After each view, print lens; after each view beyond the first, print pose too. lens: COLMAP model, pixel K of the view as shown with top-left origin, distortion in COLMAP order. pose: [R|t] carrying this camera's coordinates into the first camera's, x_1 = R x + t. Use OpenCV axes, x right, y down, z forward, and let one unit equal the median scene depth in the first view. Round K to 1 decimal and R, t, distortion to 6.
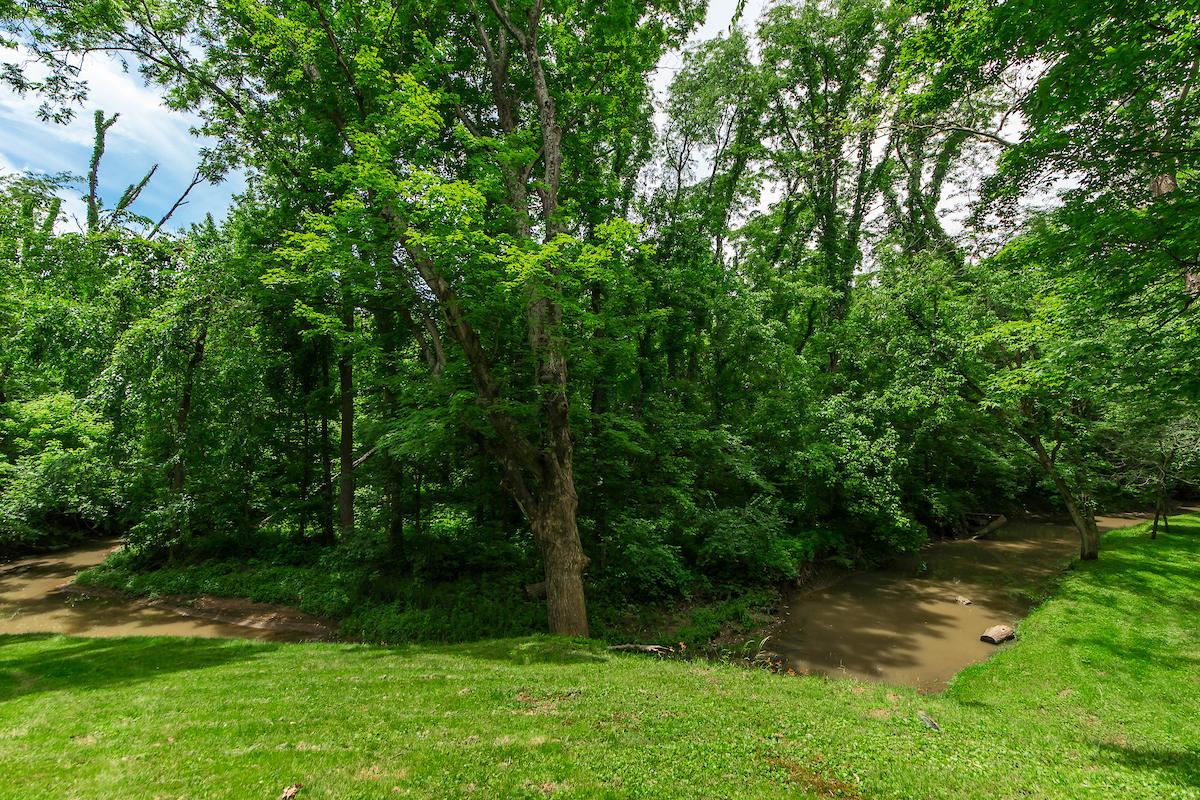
lens RADIAL K [[582.8, 0, 598.5], [0, 582.8, 402.4], [0, 0, 1]] dist [0.004250, -0.004275]
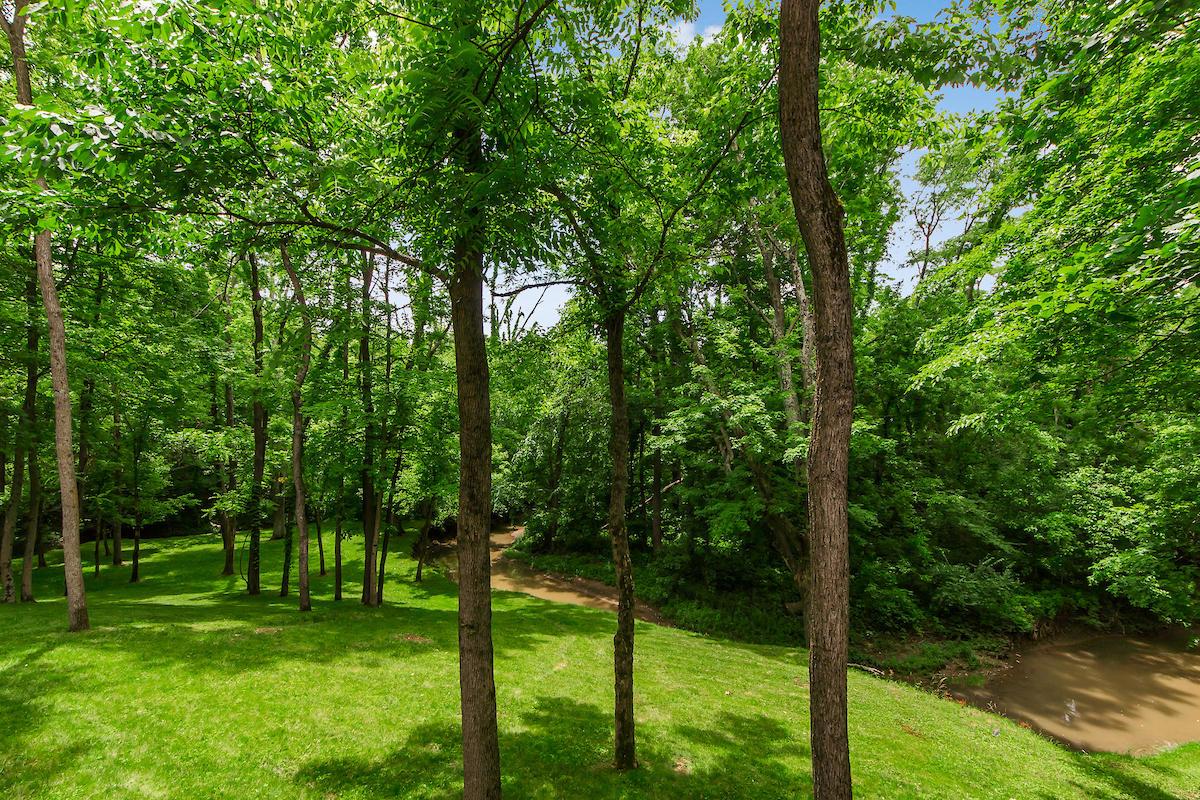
lens RADIAL K [[546.0, 0, 596.8], [0, 546.0, 399.0], [0, 0, 1]] dist [0.000283, 0.000292]
pose [[0.906300, 0.002929, -0.422625, 0.017812], [-0.001447, 0.999992, 0.003826, -0.182896], [0.422632, -0.002856, 0.906297, -0.384285]]
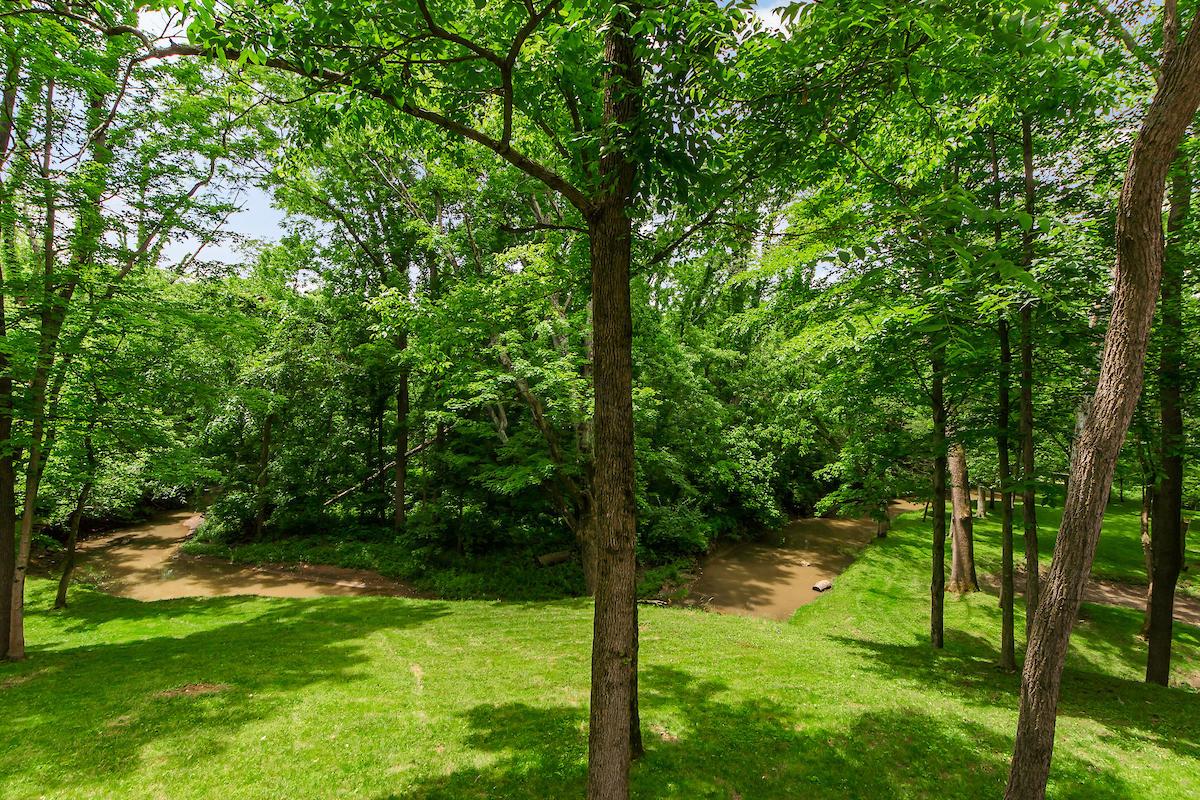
lens RADIAL K [[526.9, 0, 597.5], [0, 526.9, 403.2], [0, 0, 1]] dist [0.004690, -0.000696]
pose [[0.987635, 0.041492, 0.151182, -0.198422], [-0.050824, 0.996999, 0.058389, -0.174220], [-0.148306, -0.065350, 0.986780, -0.353360]]
